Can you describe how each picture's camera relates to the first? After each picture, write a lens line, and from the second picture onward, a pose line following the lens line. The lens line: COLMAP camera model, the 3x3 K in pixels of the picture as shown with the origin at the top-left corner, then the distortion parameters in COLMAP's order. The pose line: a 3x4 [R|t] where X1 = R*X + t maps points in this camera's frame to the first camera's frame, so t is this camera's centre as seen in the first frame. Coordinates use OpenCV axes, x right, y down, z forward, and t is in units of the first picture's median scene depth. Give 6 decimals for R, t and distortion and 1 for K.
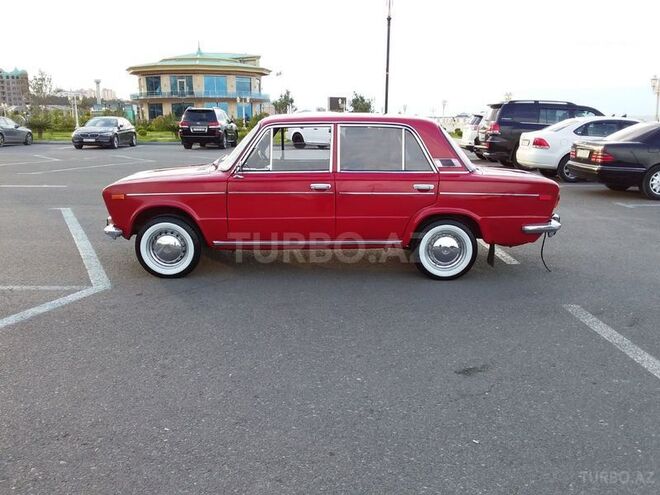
lens RADIAL K [[604.6, 0, 330.0], [0, 604.6, 247.5], [0, 0, 1]] dist [0.101710, -0.227754]
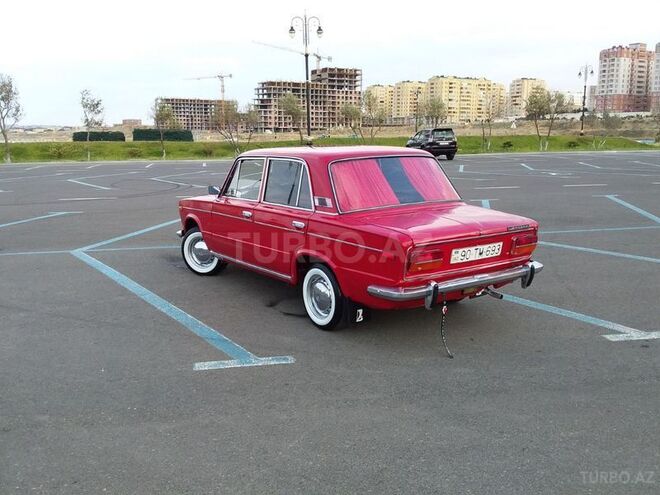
lens RADIAL K [[604.6, 0, 330.0], [0, 604.6, 247.5], [0, 0, 1]] dist [0.101710, -0.227754]
pose [[0.573133, 0.135957, -0.808105, 0.945367], [-0.137678, 0.988099, 0.068594, -0.135222], [0.807814, 0.071945, 0.585031, 0.477254]]
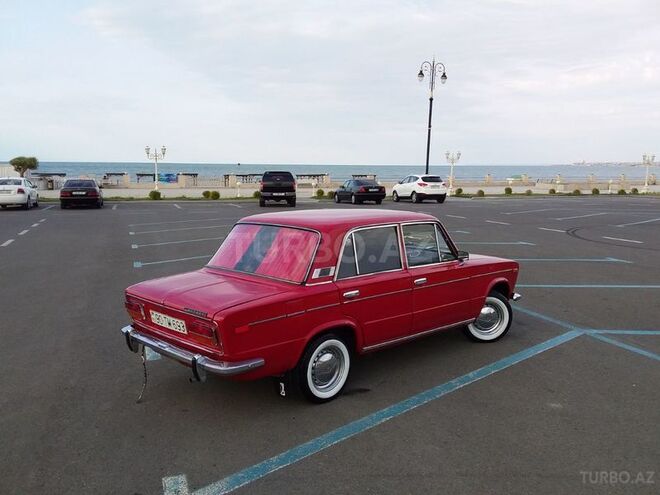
lens RADIAL K [[604.6, 0, 330.0], [0, 604.6, 247.5], [0, 0, 1]] dist [0.101710, -0.227754]
pose [[-0.709318, 0.080668, -0.700258, 0.819569], [-0.138687, 0.958041, 0.250845, -0.450946], [0.691111, 0.275045, -0.668368, 1.848725]]
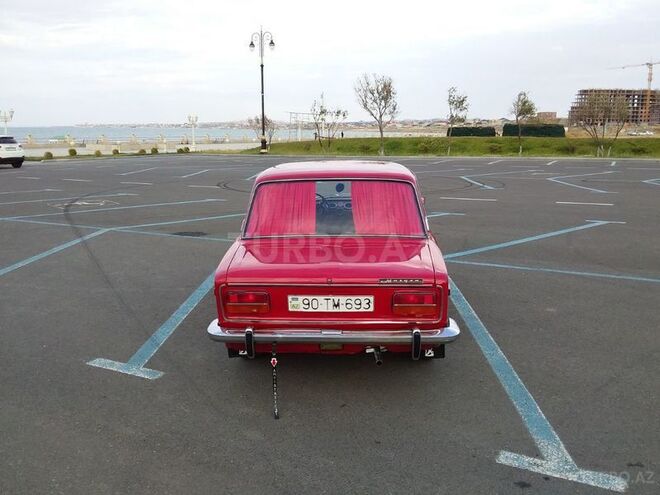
lens RADIAL K [[604.6, 0, 330.0], [0, 604.6, 247.5], [0, 0, 1]] dist [0.101710, -0.227754]
pose [[-0.028880, 0.181134, -0.983034, 1.057092], [-0.182467, 0.965965, 0.183349, -0.288761], [0.982788, 0.184667, 0.005154, 1.118713]]
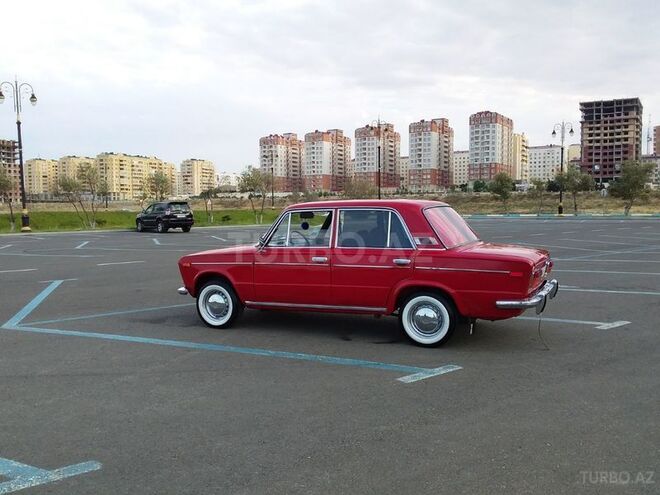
lens RADIAL K [[604.6, 0, 330.0], [0, 604.6, 247.5], [0, 0, 1]] dist [0.101710, -0.227754]
pose [[0.905527, 0.008946, -0.424195, 0.507392], [-0.060216, 0.992367, -0.107614, 0.003899], [0.419994, 0.122991, 0.899154, -0.079188]]
